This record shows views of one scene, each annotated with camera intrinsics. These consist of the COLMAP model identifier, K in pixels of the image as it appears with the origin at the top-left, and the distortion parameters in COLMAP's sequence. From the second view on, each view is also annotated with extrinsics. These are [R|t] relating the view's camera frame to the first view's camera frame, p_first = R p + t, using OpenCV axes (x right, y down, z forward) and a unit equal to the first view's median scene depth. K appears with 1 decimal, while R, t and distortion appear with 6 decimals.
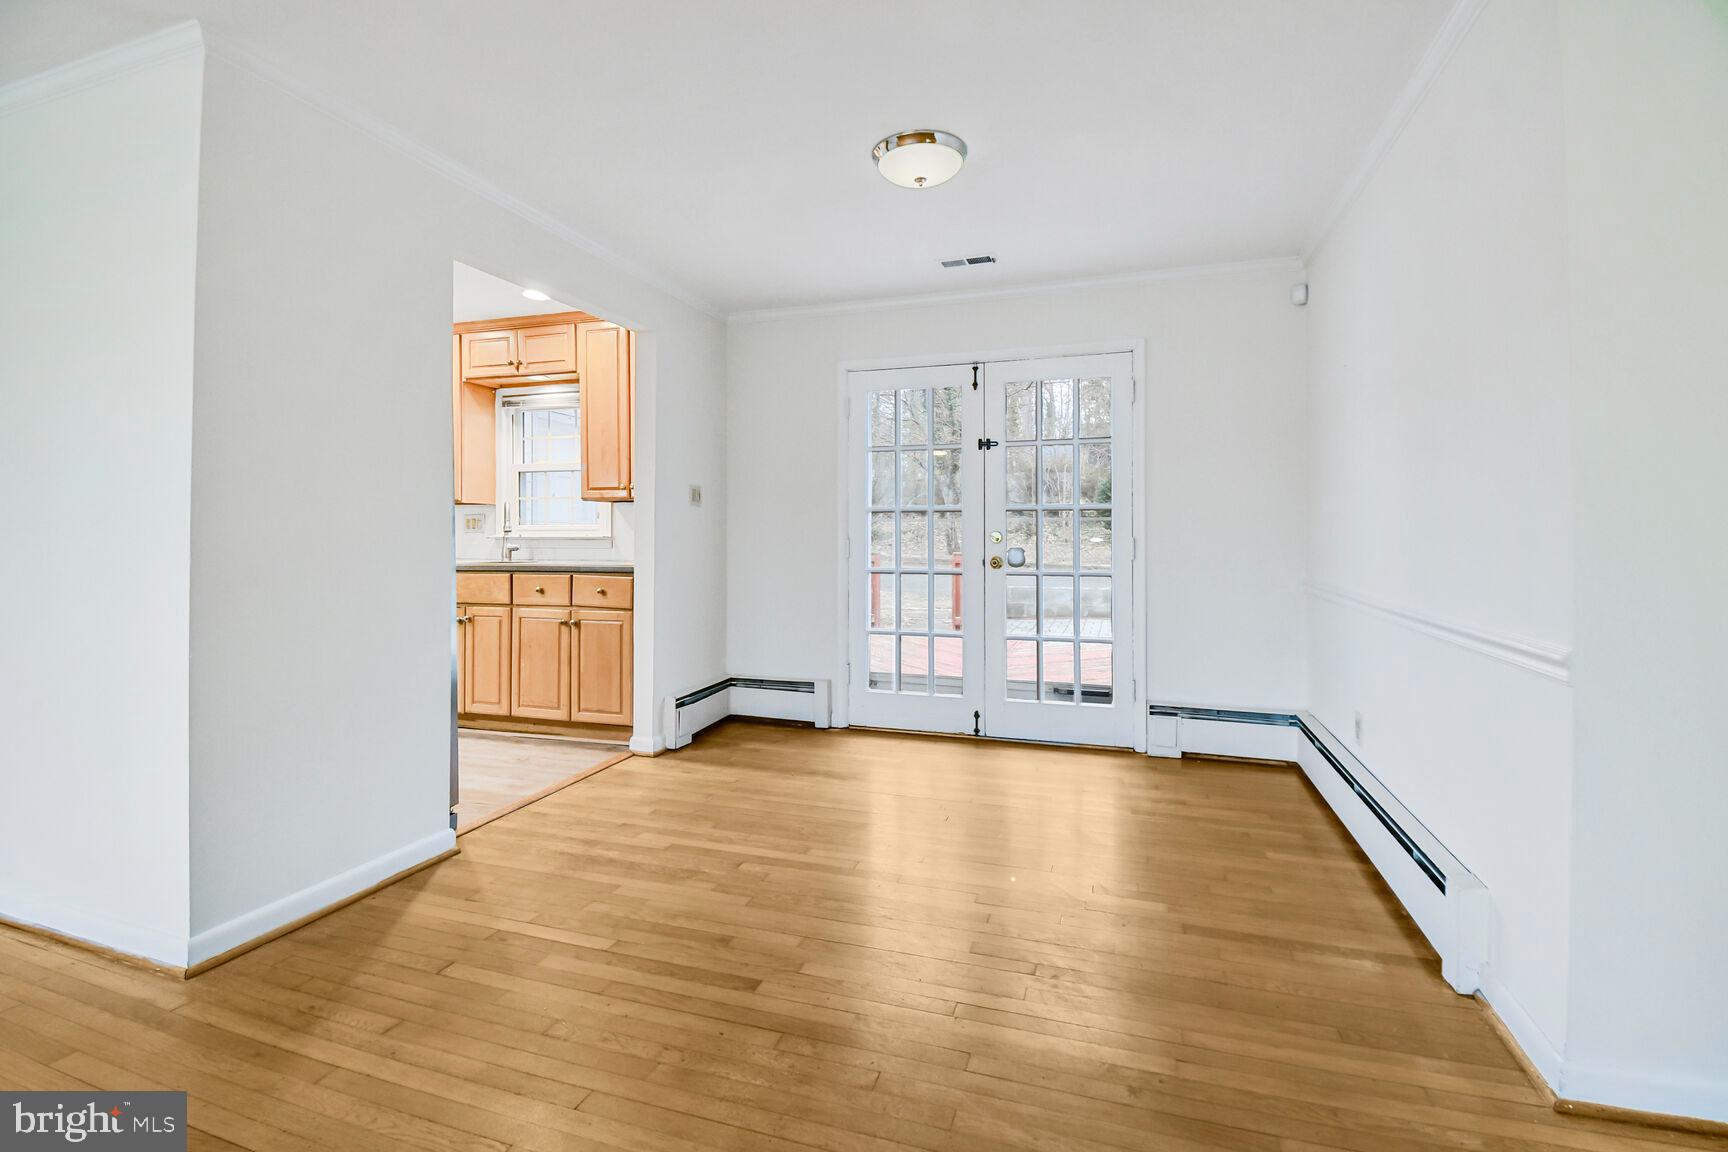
lens RADIAL K [[771.5, 0, 861.6], [0, 771.5, 532.6], [0, 0, 1]] dist [-0.004345, -0.003097]
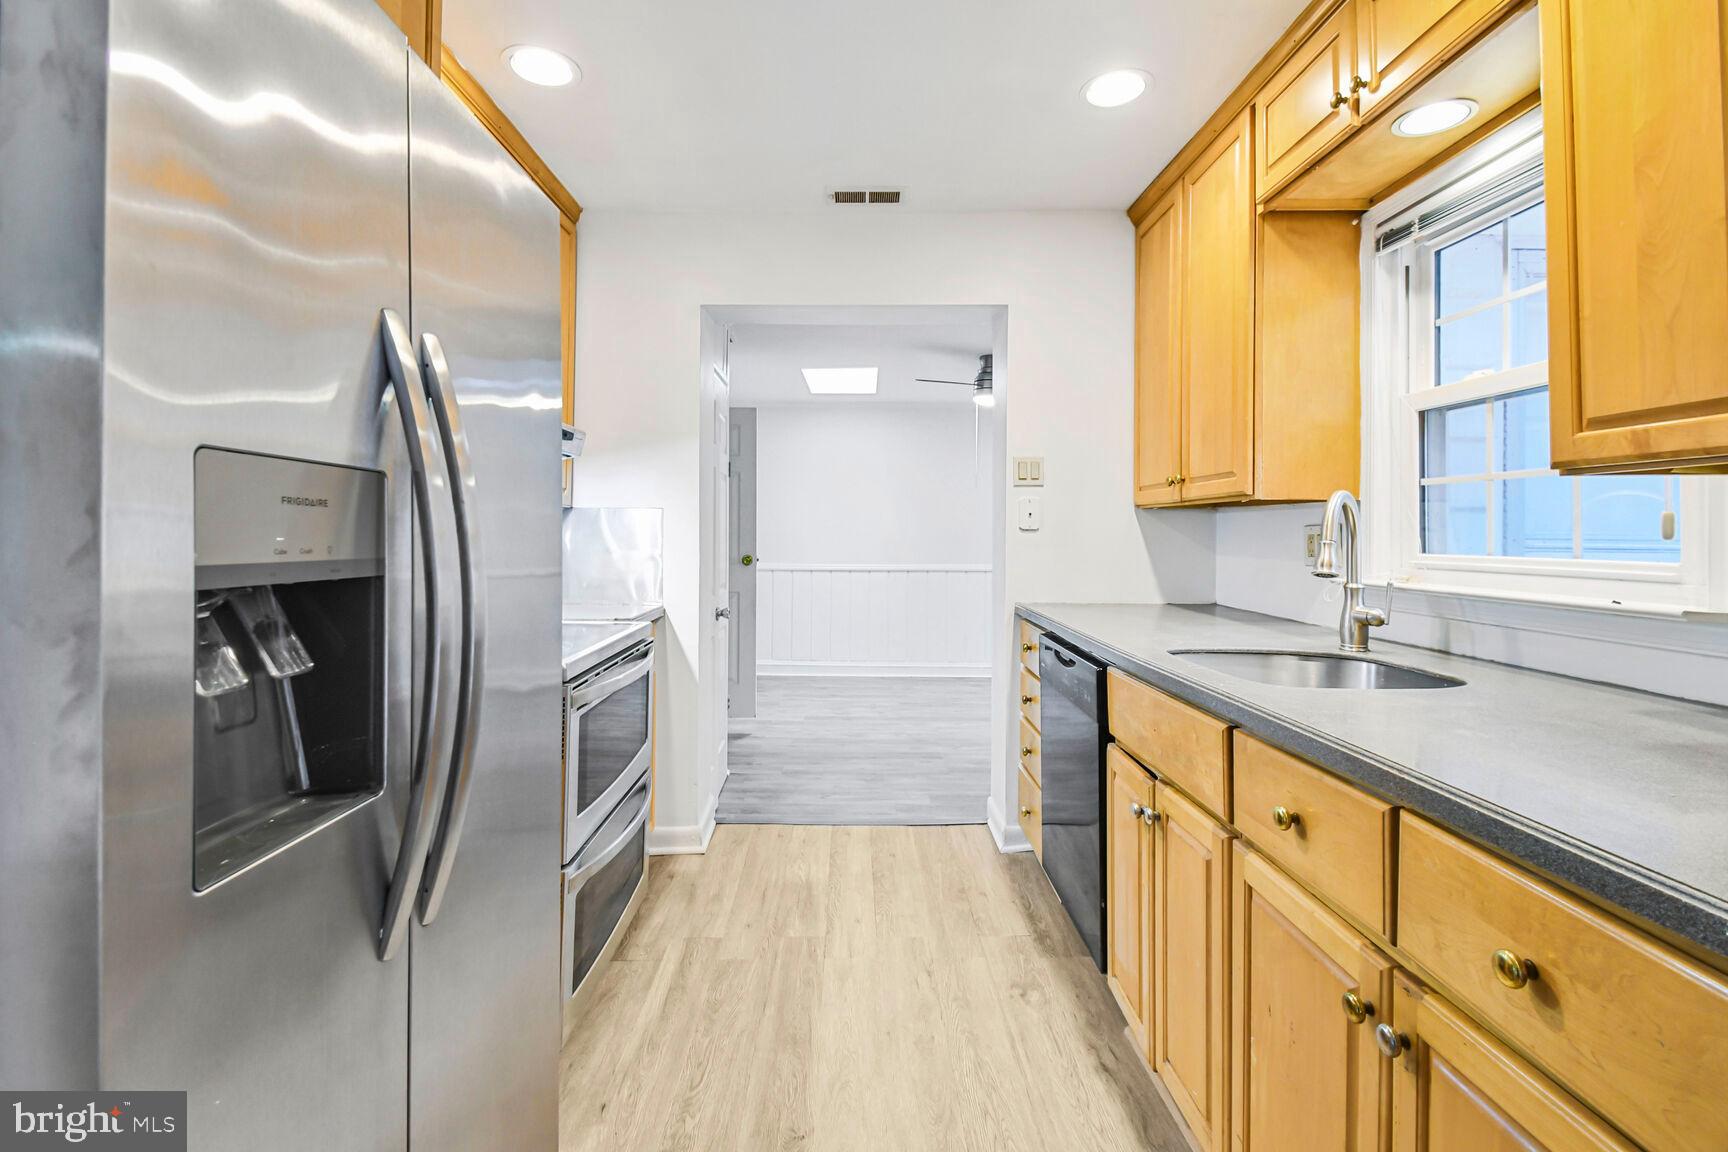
lens RADIAL K [[771.5, 0, 832.7], [0, 771.5, 528.3], [0, 0, 1]] dist [-0.004345, -0.003097]
pose [[0.289629, 0.000724, -0.957139, -0.338156], [-0.007387, 0.999972, -0.001479, -0.037907], [0.957110, 0.007498, 0.289626, 1.239158]]
